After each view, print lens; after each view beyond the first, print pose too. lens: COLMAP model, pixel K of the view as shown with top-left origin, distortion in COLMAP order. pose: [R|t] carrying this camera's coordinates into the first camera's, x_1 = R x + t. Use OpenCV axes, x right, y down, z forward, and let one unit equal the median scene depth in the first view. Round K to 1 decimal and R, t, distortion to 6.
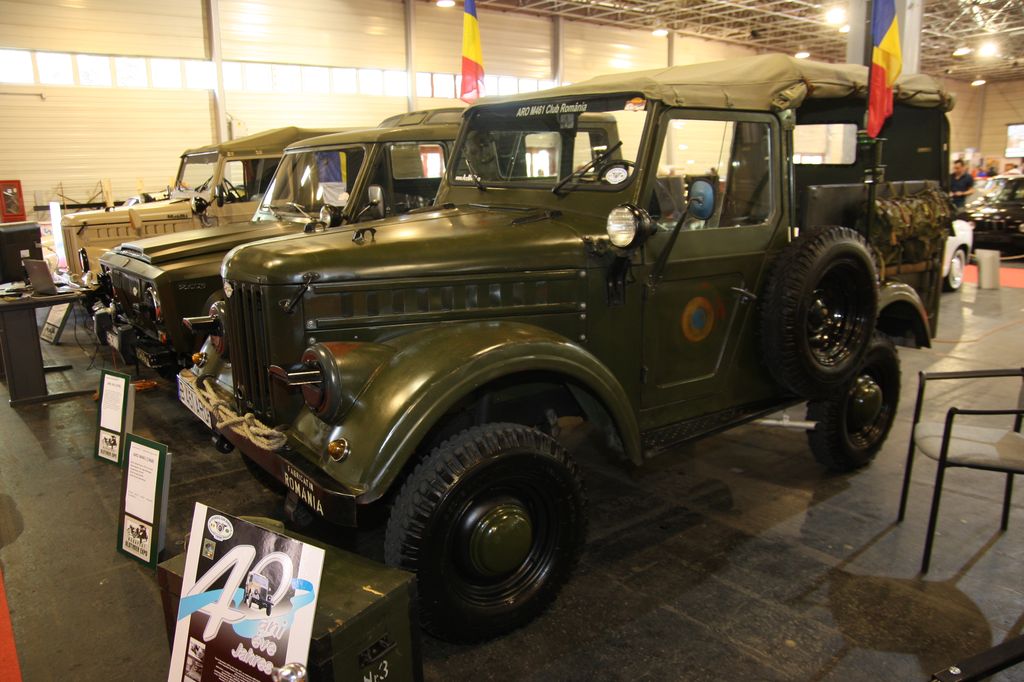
lens RADIAL K [[775.7, 0, 504.1], [0, 775.7, 344.2], [0, 0, 1]] dist [-0.137150, 0.096857]
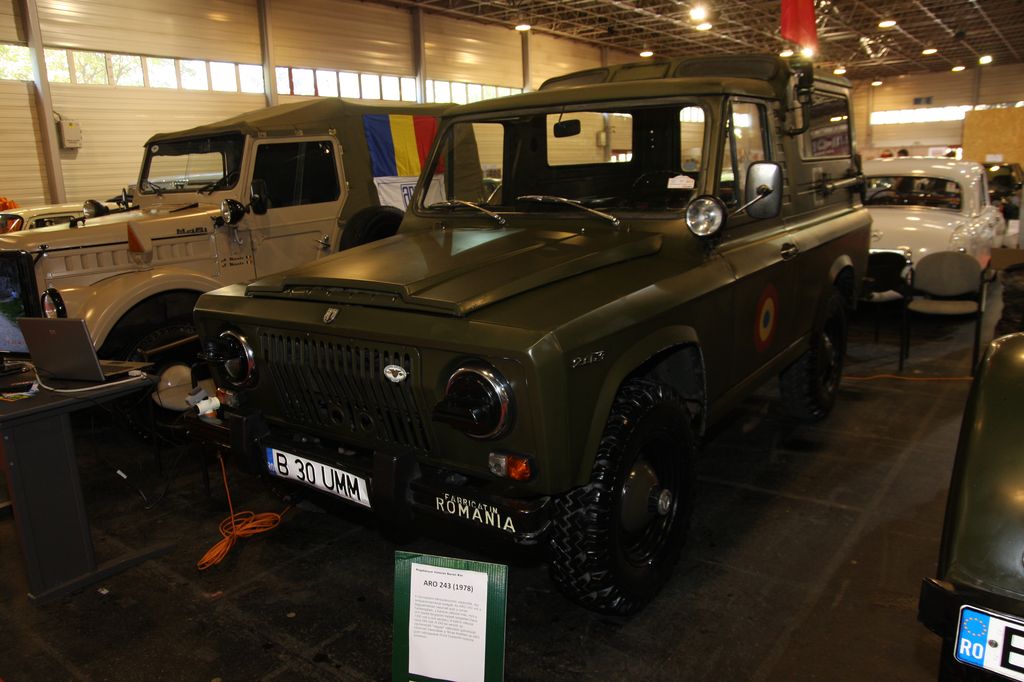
lens RADIAL K [[775.7, 0, 512.5], [0, 775.7, 343.2], [0, 0, 1]] dist [-0.137150, 0.096857]
pose [[0.963290, -0.076688, 0.257278, -0.097945], [0.079191, 0.996859, 0.000635, -0.015166], [-0.256519, 0.019763, 0.966337, 0.089014]]
